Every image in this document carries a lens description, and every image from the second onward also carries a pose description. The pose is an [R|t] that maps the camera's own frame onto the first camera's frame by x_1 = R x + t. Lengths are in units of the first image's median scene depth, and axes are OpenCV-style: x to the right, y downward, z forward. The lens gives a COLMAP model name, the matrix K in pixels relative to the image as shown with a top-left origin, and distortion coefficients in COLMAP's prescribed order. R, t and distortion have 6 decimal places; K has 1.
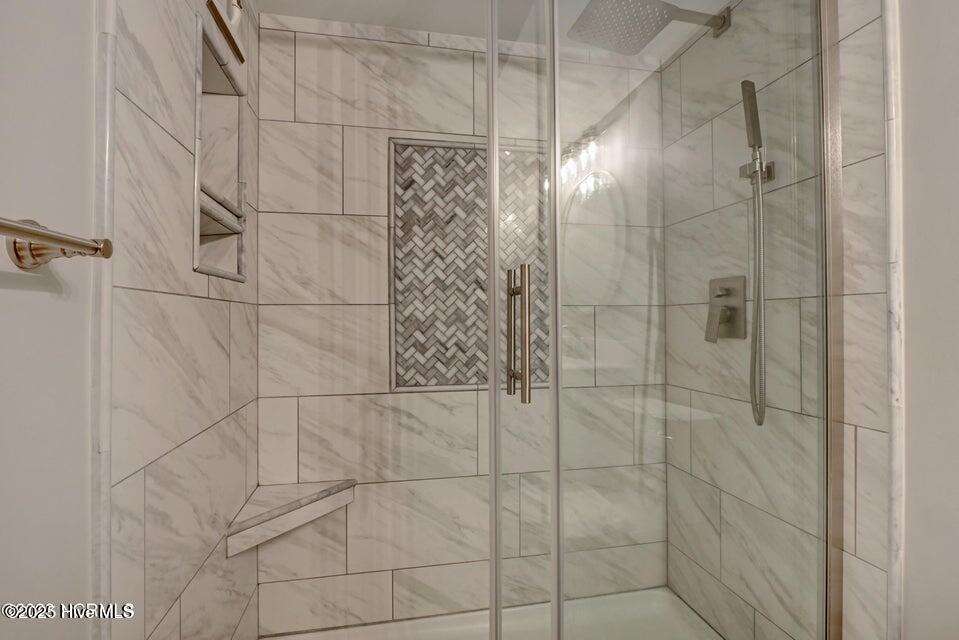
lens RADIAL K [[455.3, 0, 475.4], [0, 455.3, 317.6], [0, 0, 1]] dist [-0.012994, -0.000243]
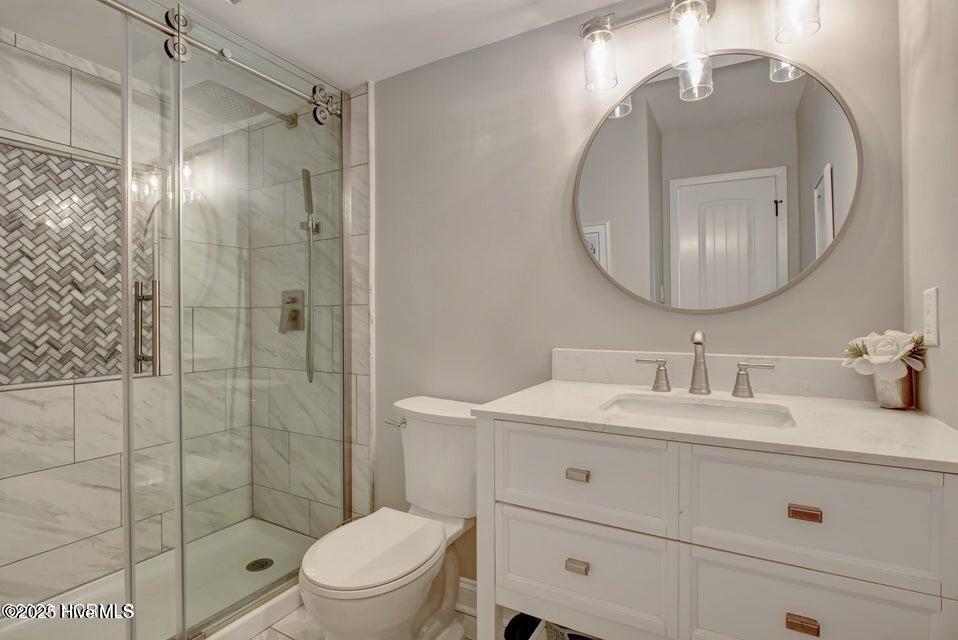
lens RADIAL K [[454.9, 0, 474.3], [0, 454.9, 316.4], [0, 0, 1]] dist [-0.012994, -0.000243]
pose [[0.647950, 0.002591, 0.761679, -0.196787], [-0.002376, 0.999996, -0.001381, -0.001011], [-0.761679, -0.000915, 0.647953, -0.420662]]
